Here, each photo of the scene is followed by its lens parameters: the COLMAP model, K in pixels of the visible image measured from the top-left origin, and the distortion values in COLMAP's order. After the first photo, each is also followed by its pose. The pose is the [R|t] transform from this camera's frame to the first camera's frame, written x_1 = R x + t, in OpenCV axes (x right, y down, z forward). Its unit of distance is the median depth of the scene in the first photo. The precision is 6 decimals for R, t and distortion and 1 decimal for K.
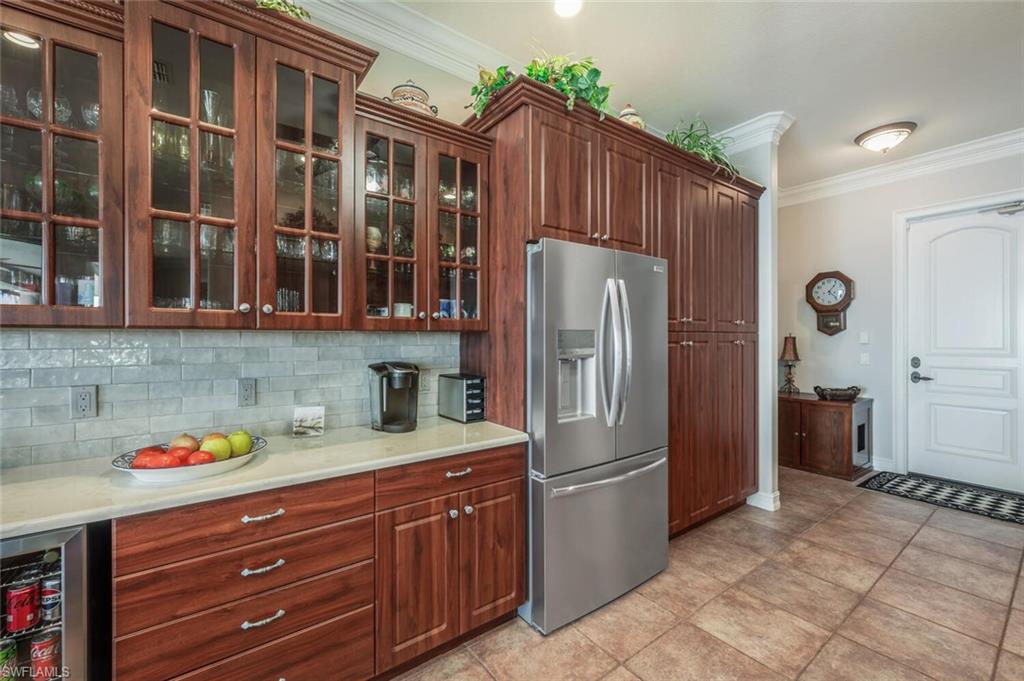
lens RADIAL K [[416.6, 0, 515.4], [0, 416.6, 334.4], [0, 0, 1]] dist [-0.000375, 0.000340]
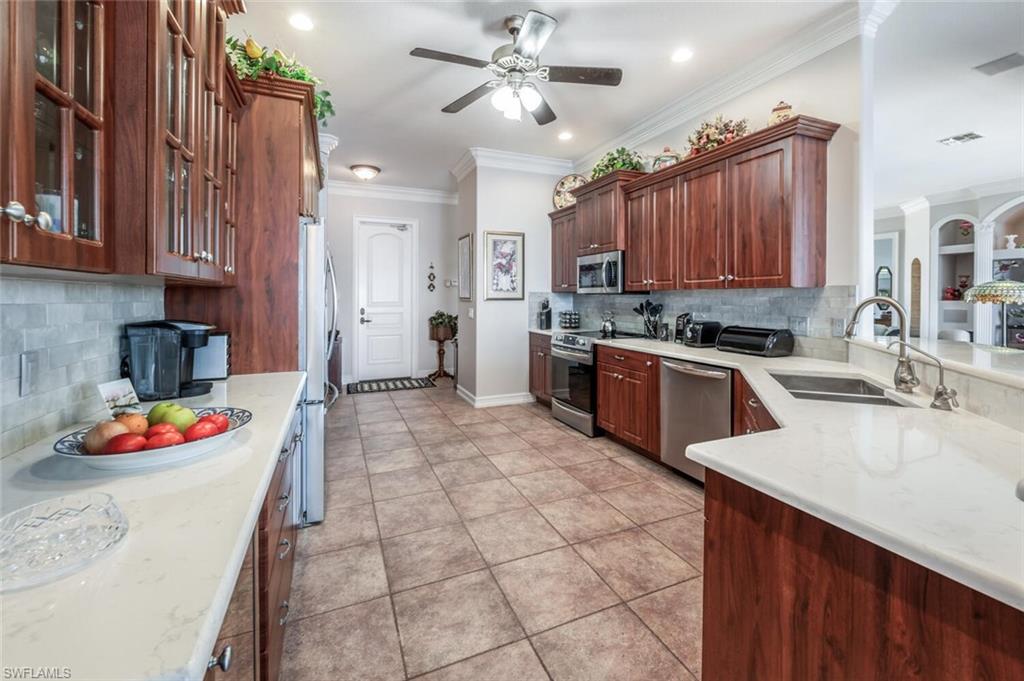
lens RADIAL K [[416.6, 0, 518.8], [0, 416.6, 297.7], [0, 0, 1]] dist [-0.000375, 0.000340]
pose [[0.230850, -0.001961, 0.972987, -0.955122], [-0.003146, 0.999991, 0.002762, 0.014969], [-0.972984, -0.003699, 0.230841, 0.093429]]
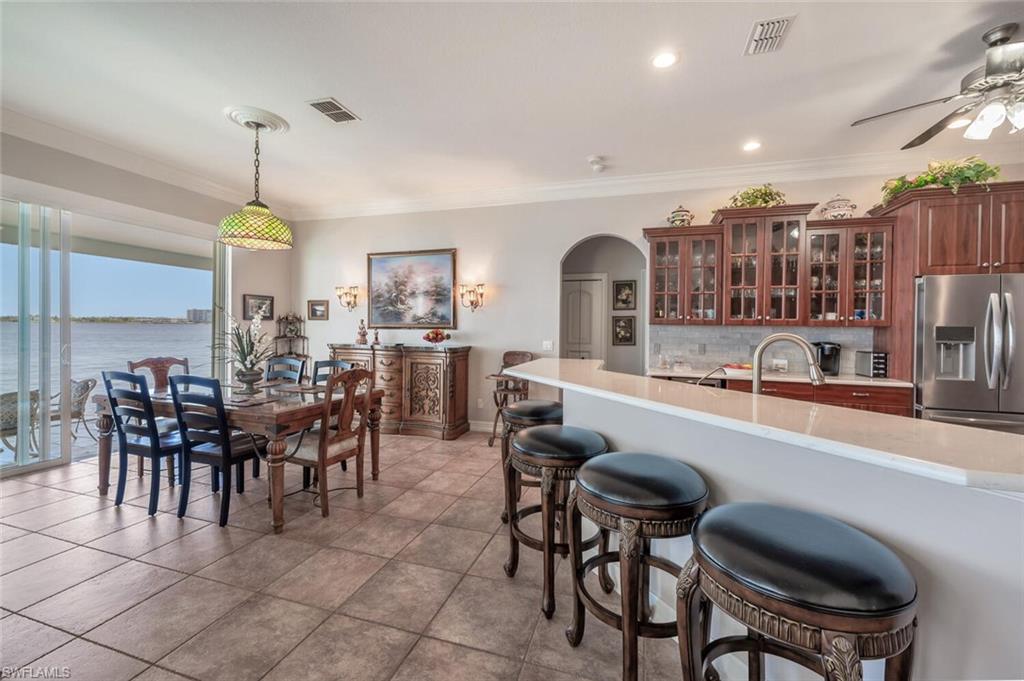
lens RADIAL K [[416.6, 0, 511.4], [0, 416.6, 329.9], [0, 0, 1]] dist [-0.000375, 0.000340]
pose [[0.584900, 0.013306, -0.810996, 0.449885], [-0.006682, 0.999911, 0.011586, -0.003977], [0.811078, -0.001358, 0.584937, -1.398763]]
